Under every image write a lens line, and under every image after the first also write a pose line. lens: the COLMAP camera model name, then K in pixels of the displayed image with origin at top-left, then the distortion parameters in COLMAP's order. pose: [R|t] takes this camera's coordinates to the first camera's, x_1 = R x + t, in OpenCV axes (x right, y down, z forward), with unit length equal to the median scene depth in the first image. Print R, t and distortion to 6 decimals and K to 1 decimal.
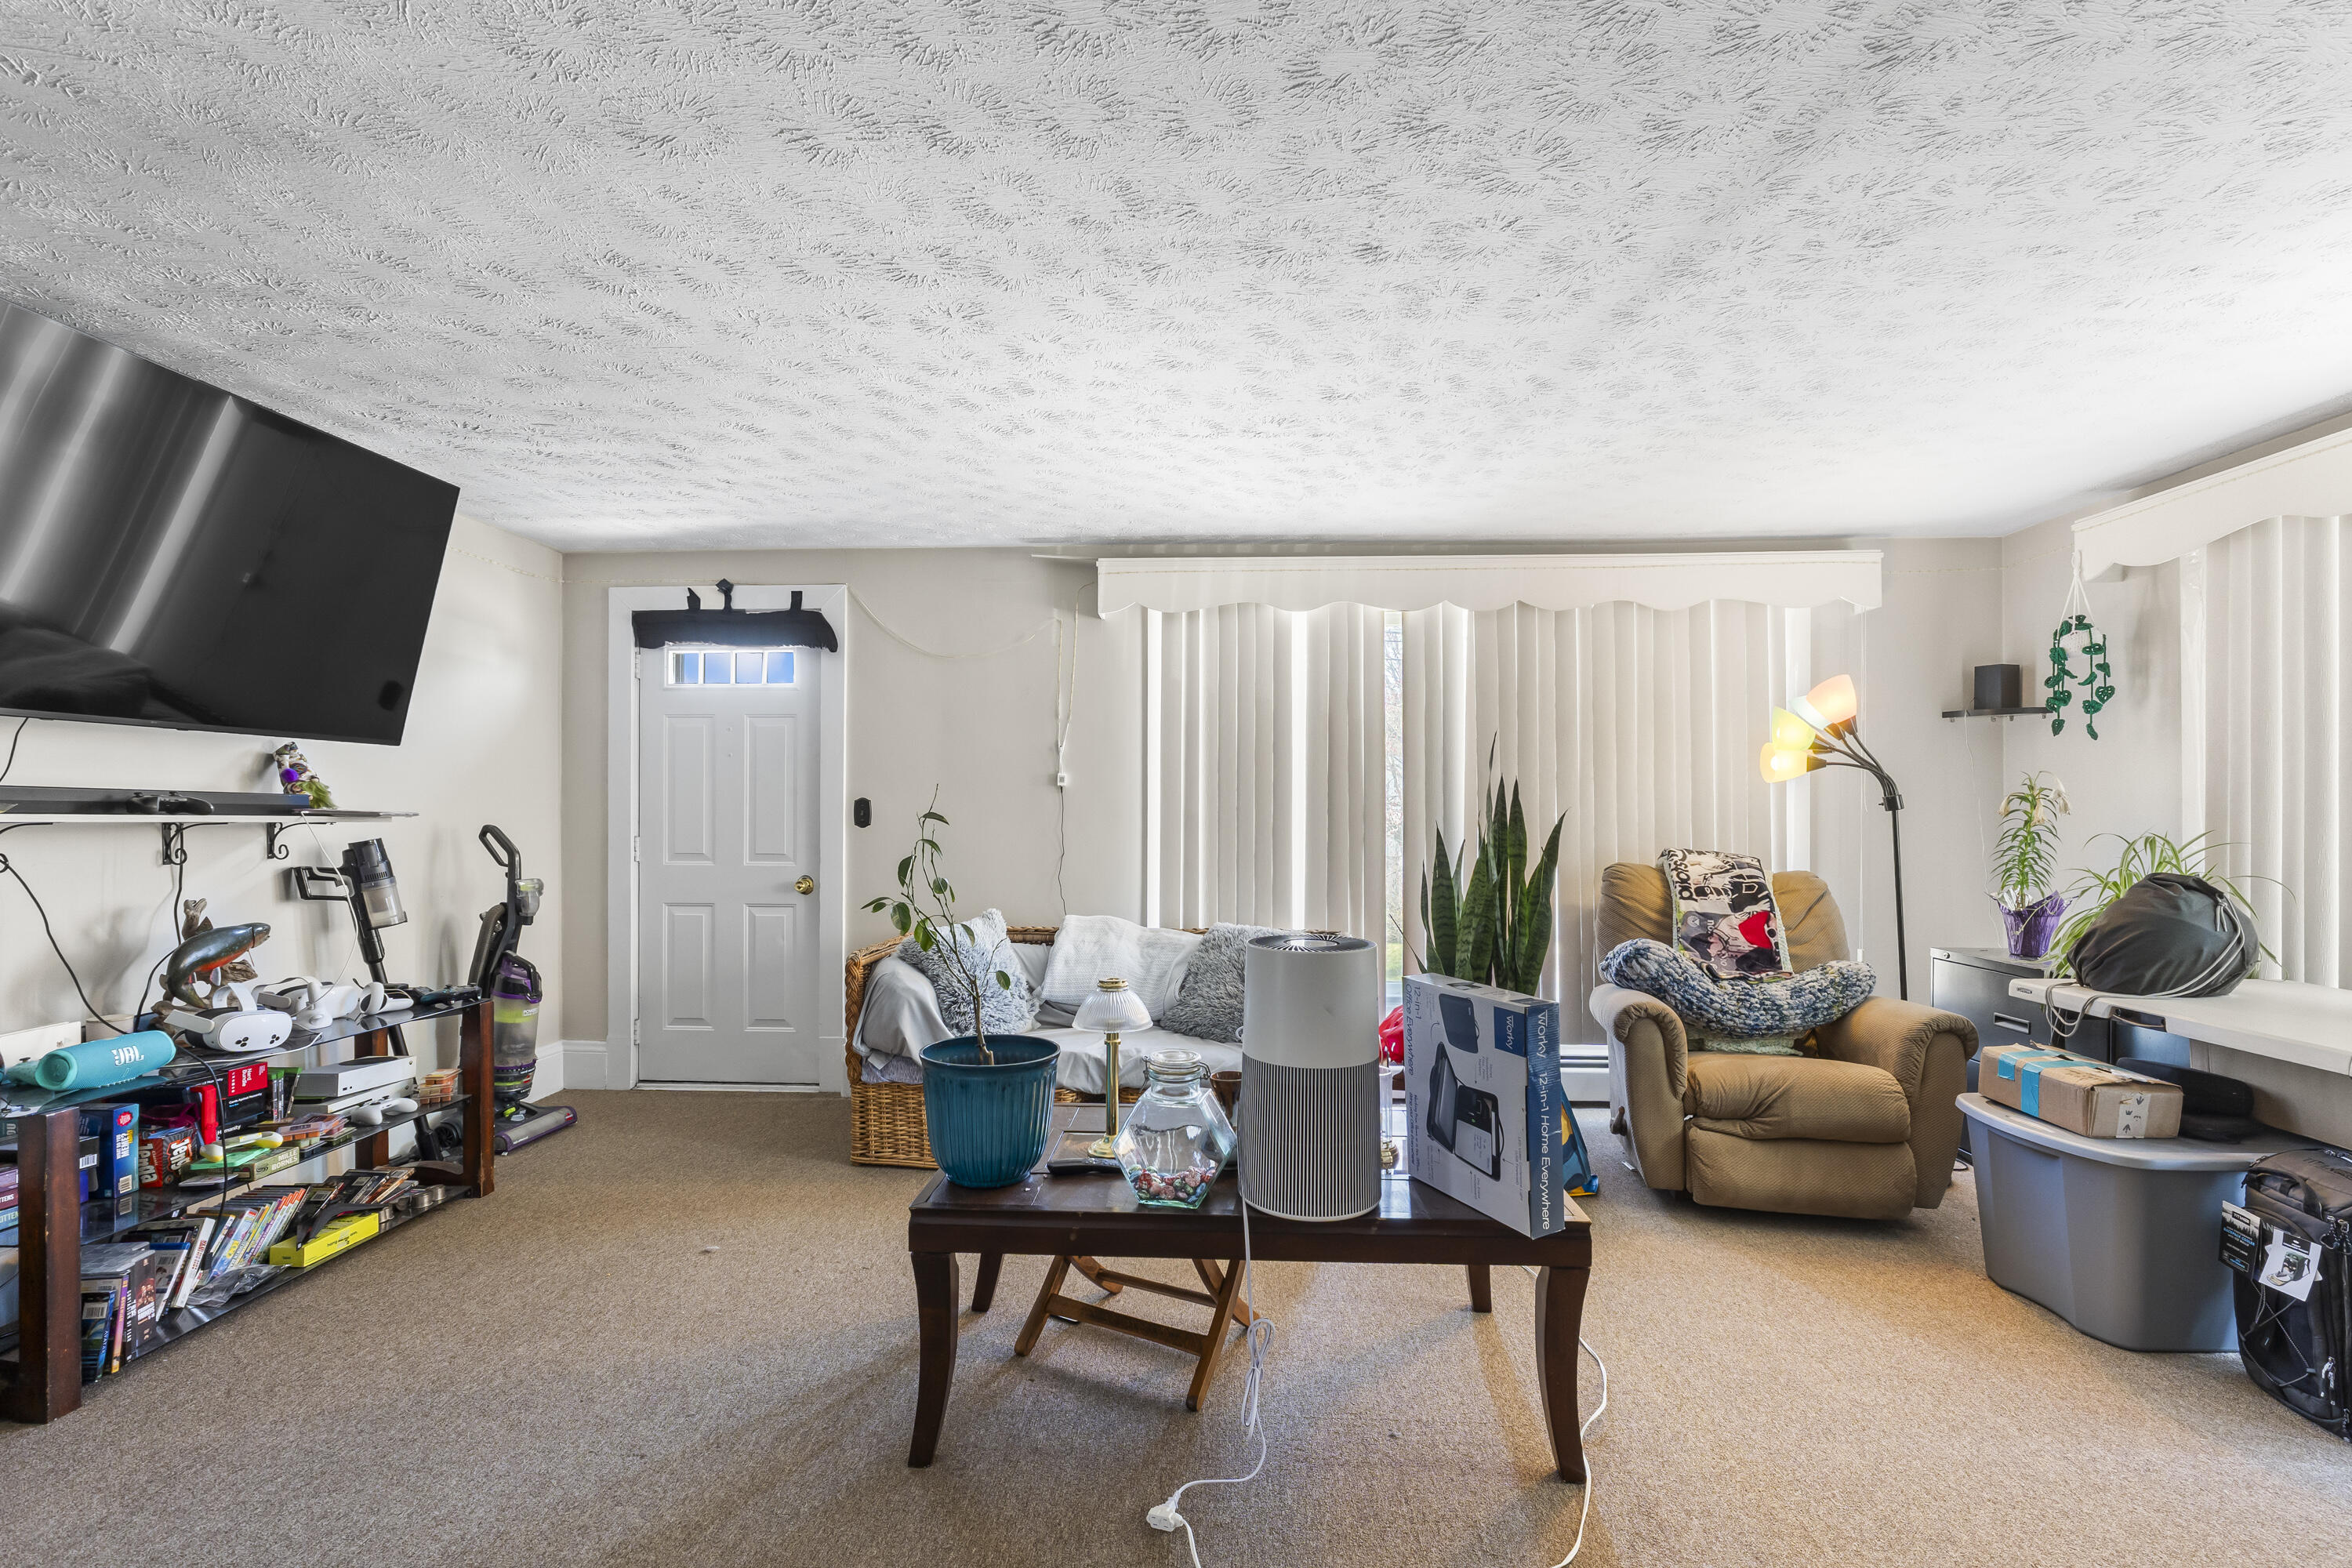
lens RADIAL K [[1008.9, 0, 1178.6], [0, 1008.9, 811.1], [0, 0, 1]] dist [-0.004889, -0.000745]
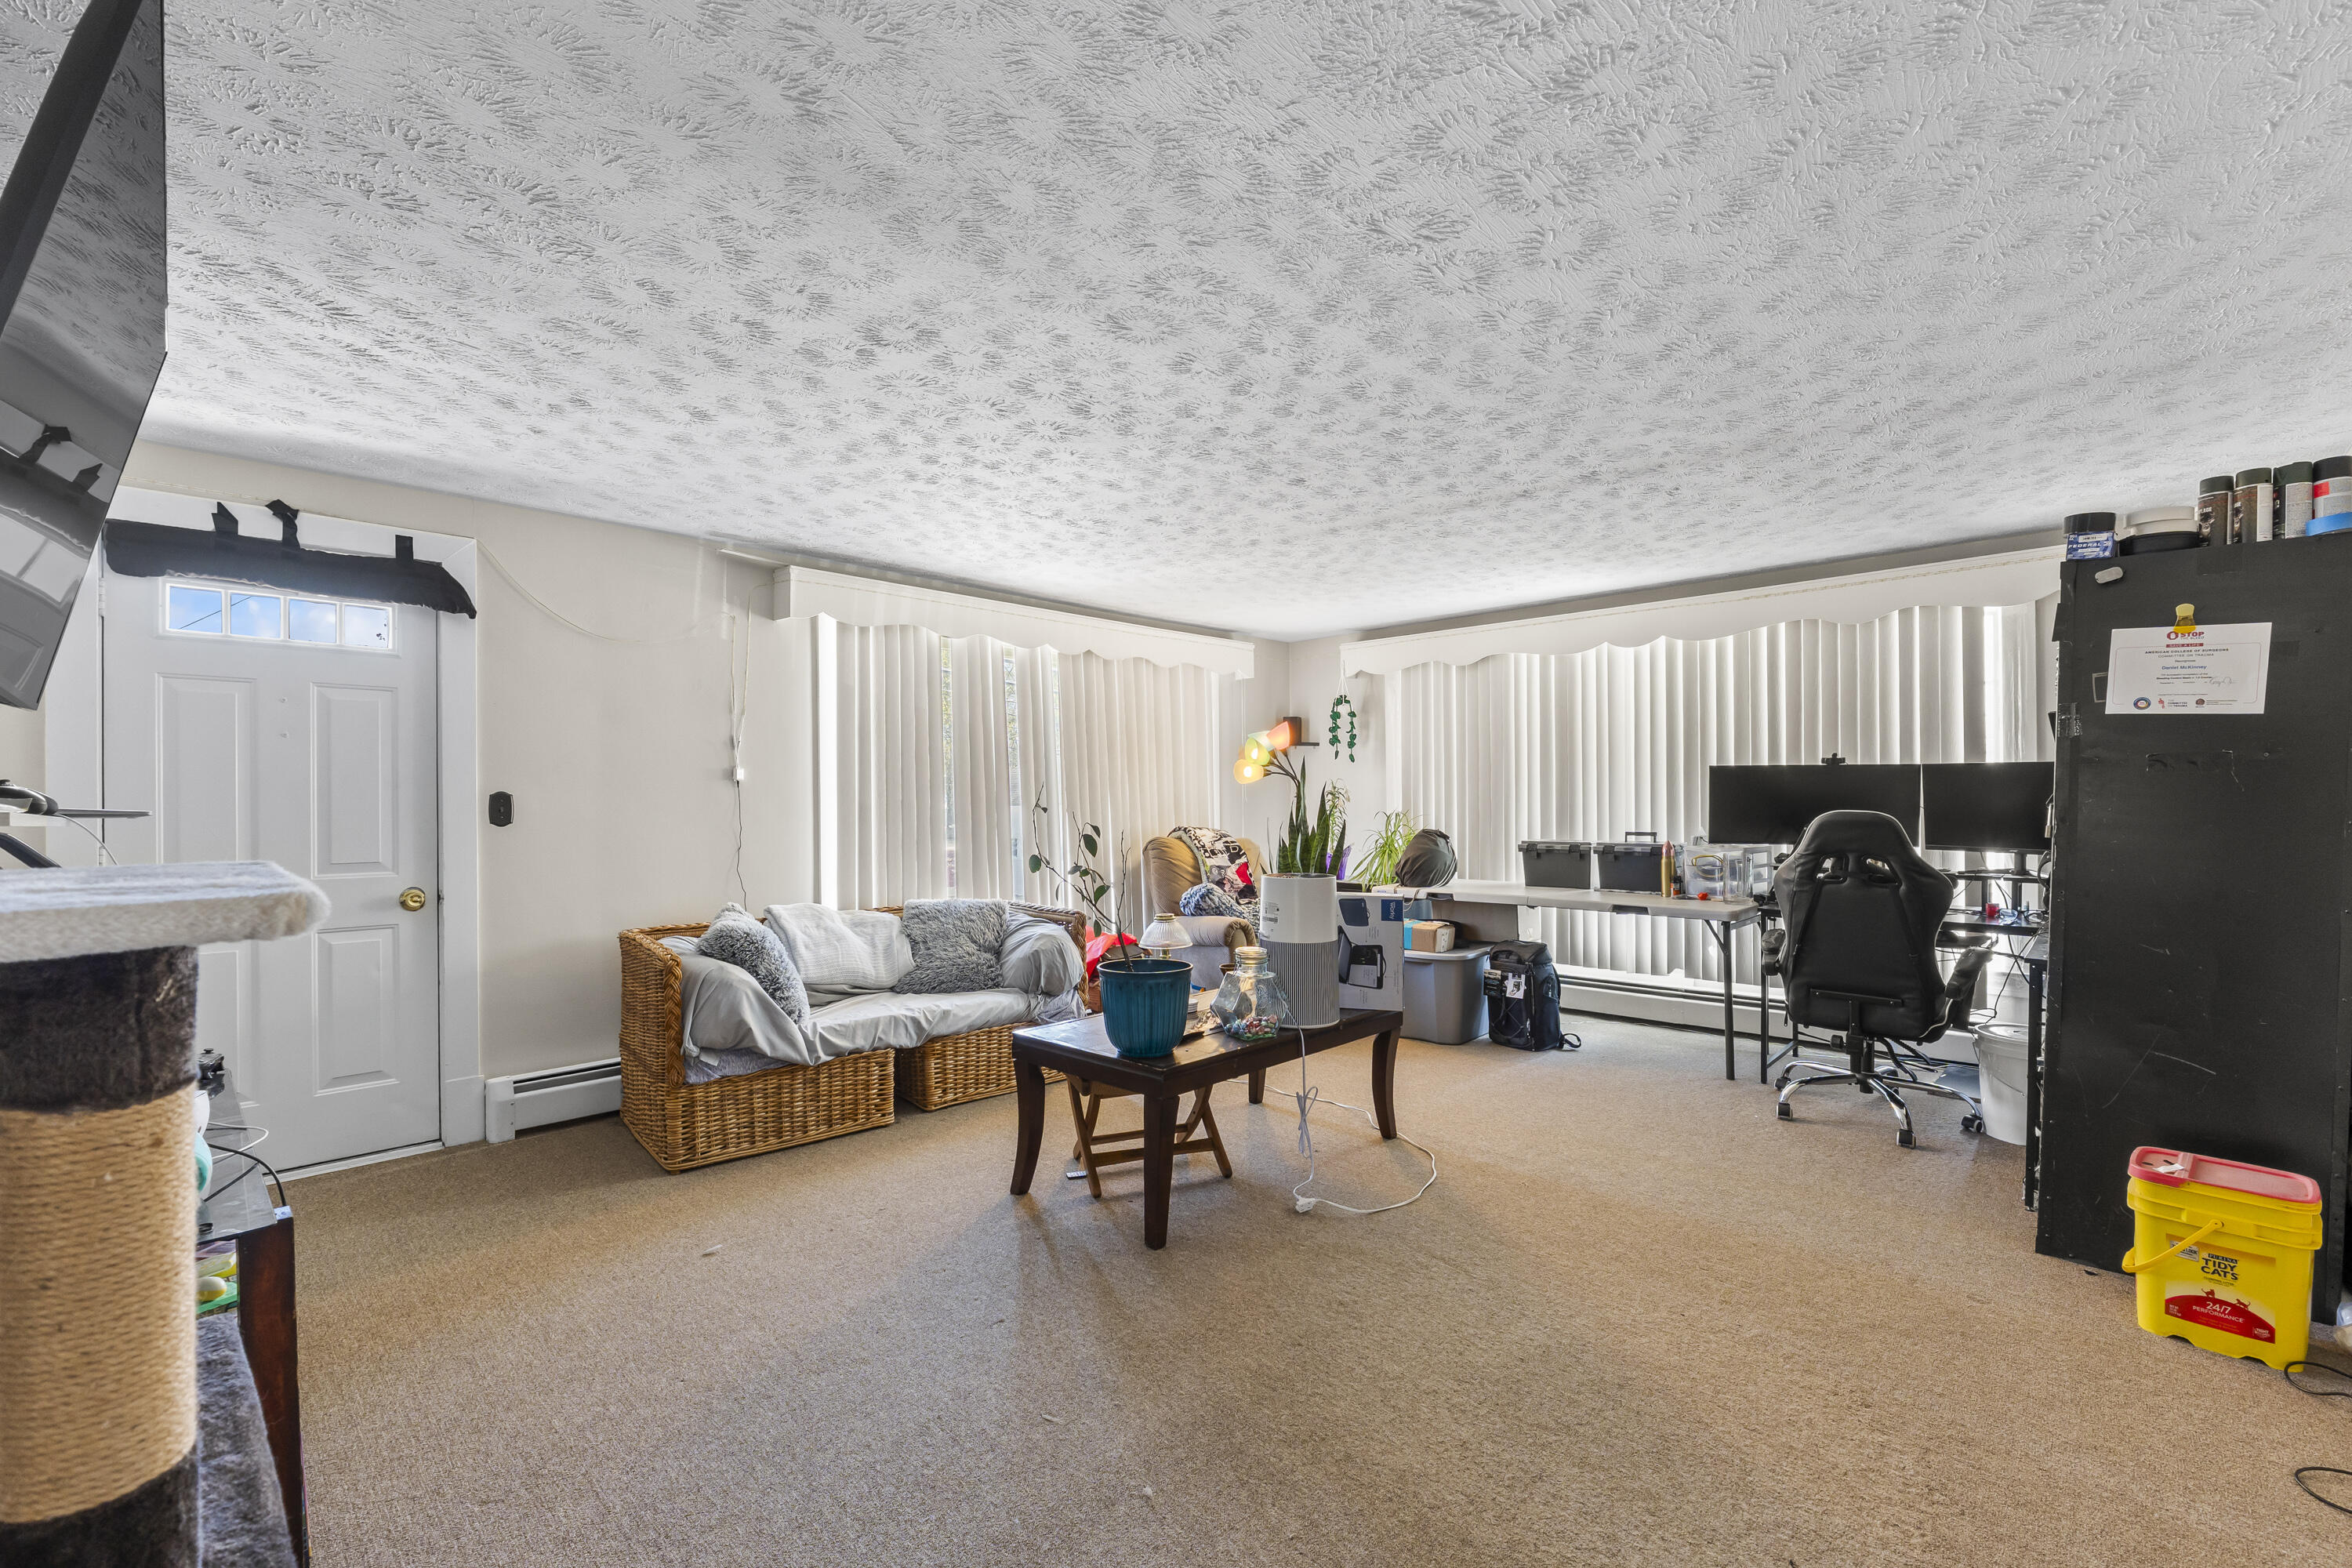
lens RADIAL K [[1001.4, 0, 1180.2], [0, 1001.4, 801.4], [0, 0, 1]] dist [-0.001410, -0.000183]
pose [[0.658550, -0.005206, 0.752519, -0.729497], [0.008731, 0.999962, -0.000723, 0.000843], [-0.752487, 0.007047, 0.658570, 0.006405]]
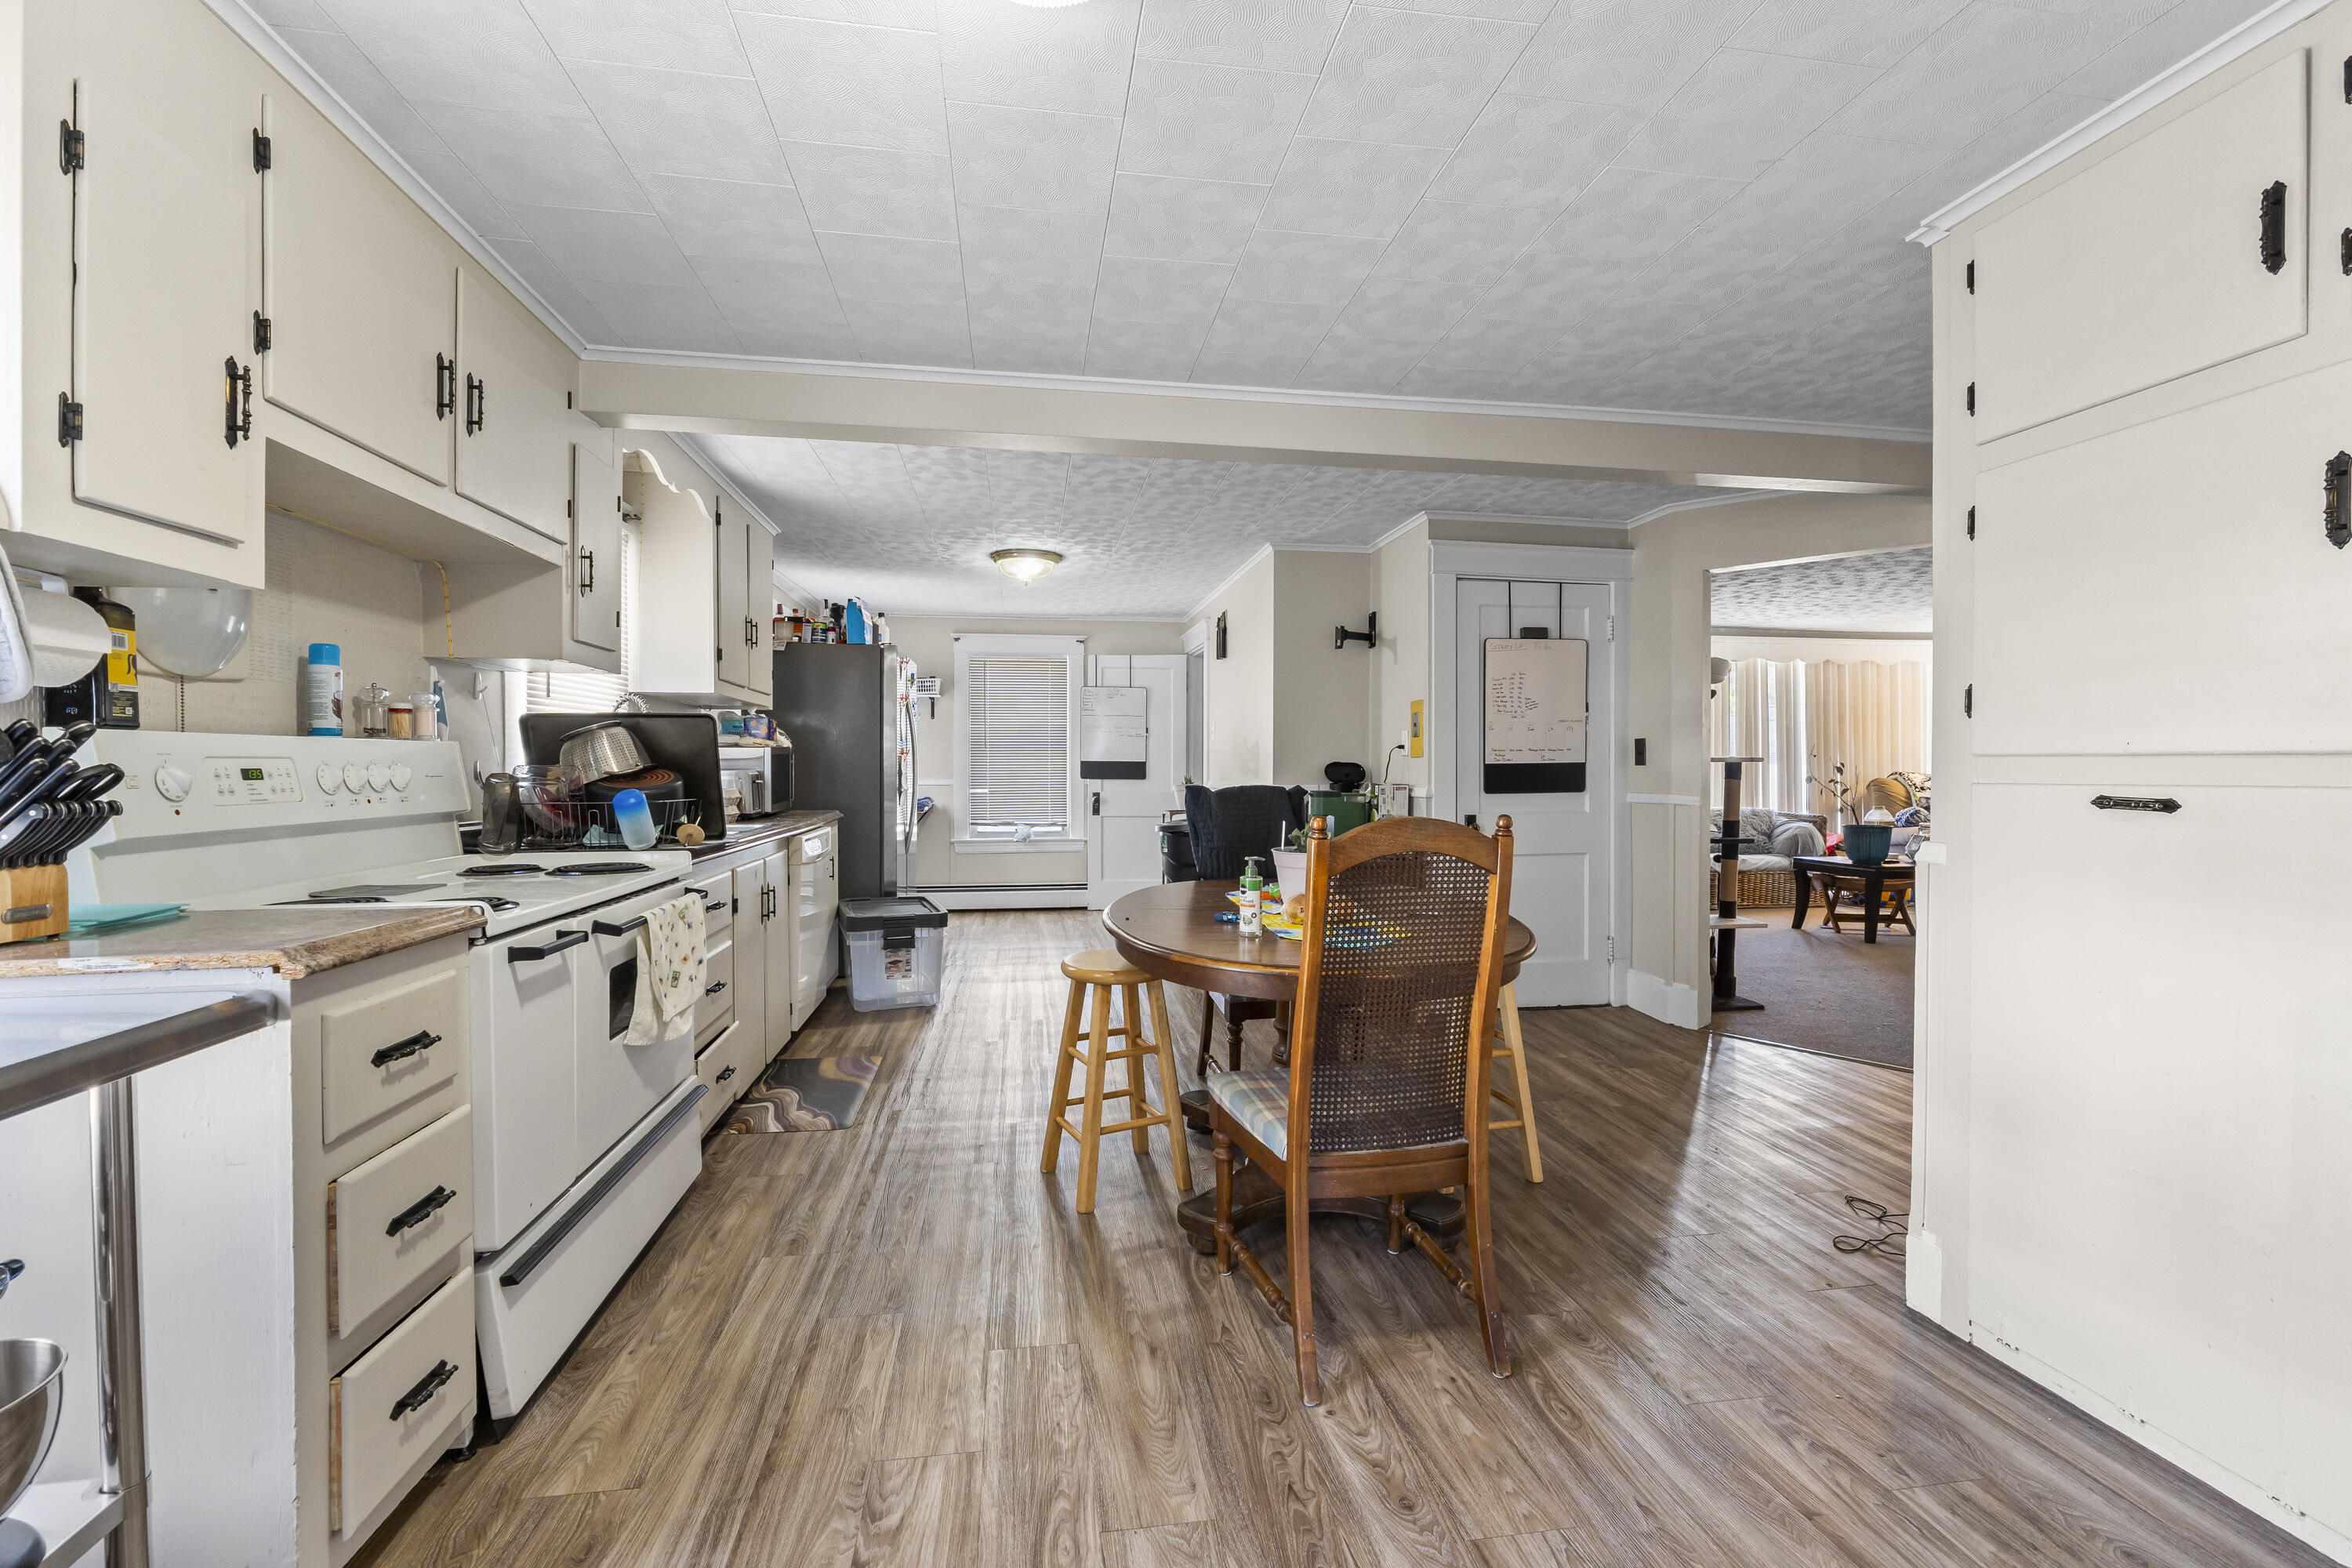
lens RADIAL K [[998.0, 0, 1178.7], [0, 998.0, 771.6], [0, 0, 1]] dist [-0.002183, -0.000472]
pose [[0.978400, -0.003910, 0.206684, -1.769335], [0.002879, 0.999982, 0.005293, 0.024023], [-0.206701, -0.004584, 0.978393, -0.983407]]
